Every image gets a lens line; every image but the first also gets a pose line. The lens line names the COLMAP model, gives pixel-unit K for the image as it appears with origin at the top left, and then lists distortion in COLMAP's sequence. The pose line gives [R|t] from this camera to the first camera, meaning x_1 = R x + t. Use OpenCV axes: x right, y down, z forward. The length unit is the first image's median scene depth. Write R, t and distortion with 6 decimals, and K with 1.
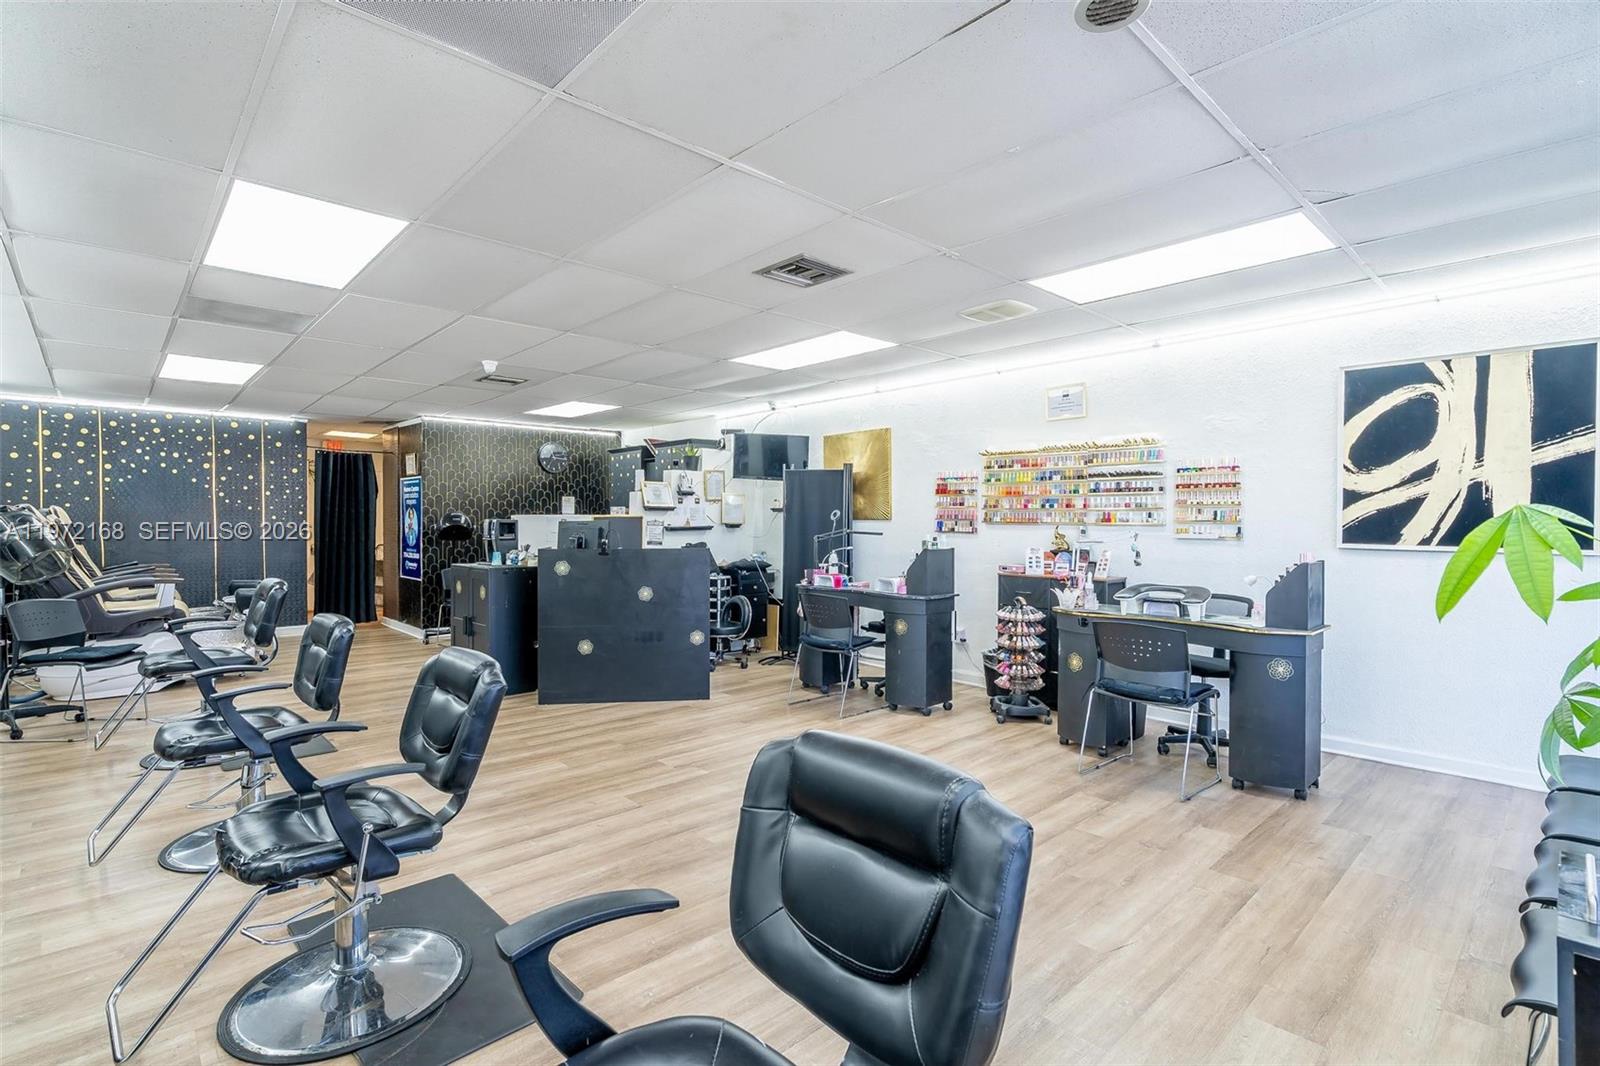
lens RADIAL K [[756.6, 0, 799.1], [0, 756.6, 524.2], [0, 0, 1]] dist [-0.003756, 0.001766]
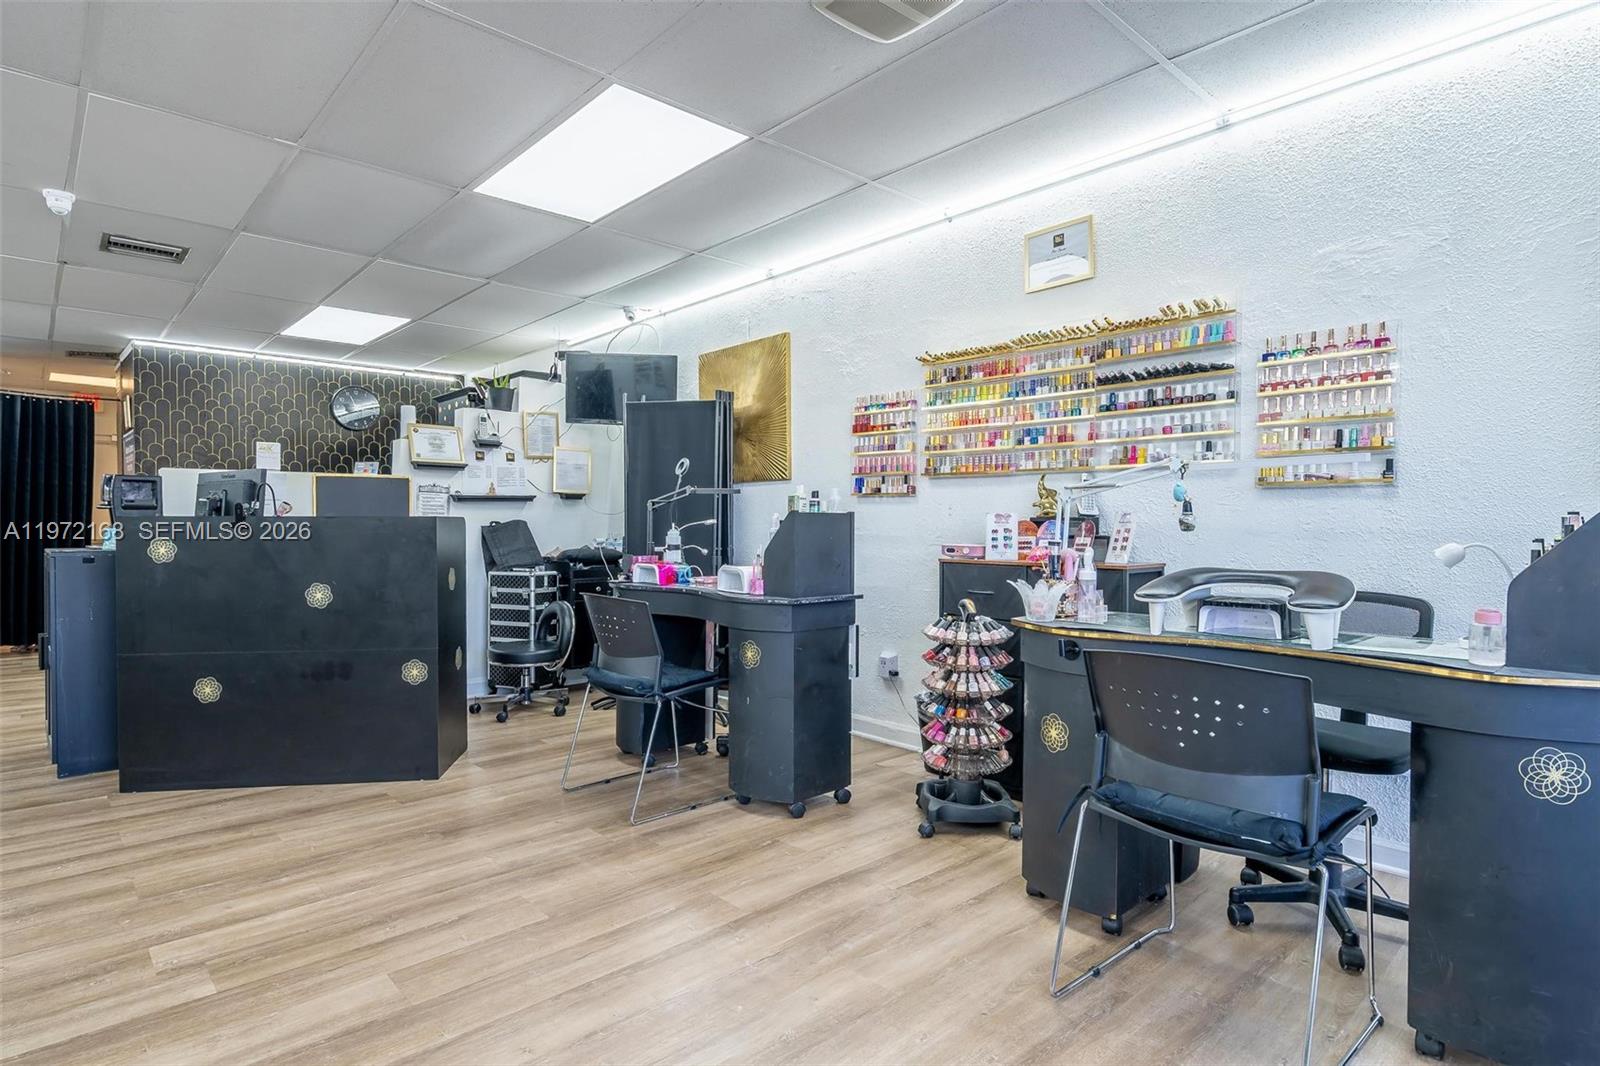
lens RADIAL K [[843.6, 0, 800.3], [0, 843.6, 537.1], [0, 0, 1]] dist [0.003005, 0.001617]
pose [[0.999981, -0.001740, -0.005985, 0.173326], [0.001812, 0.999927, 0.011975, 0.043360], [0.005964, -0.011986, 0.999910, 0.389876]]
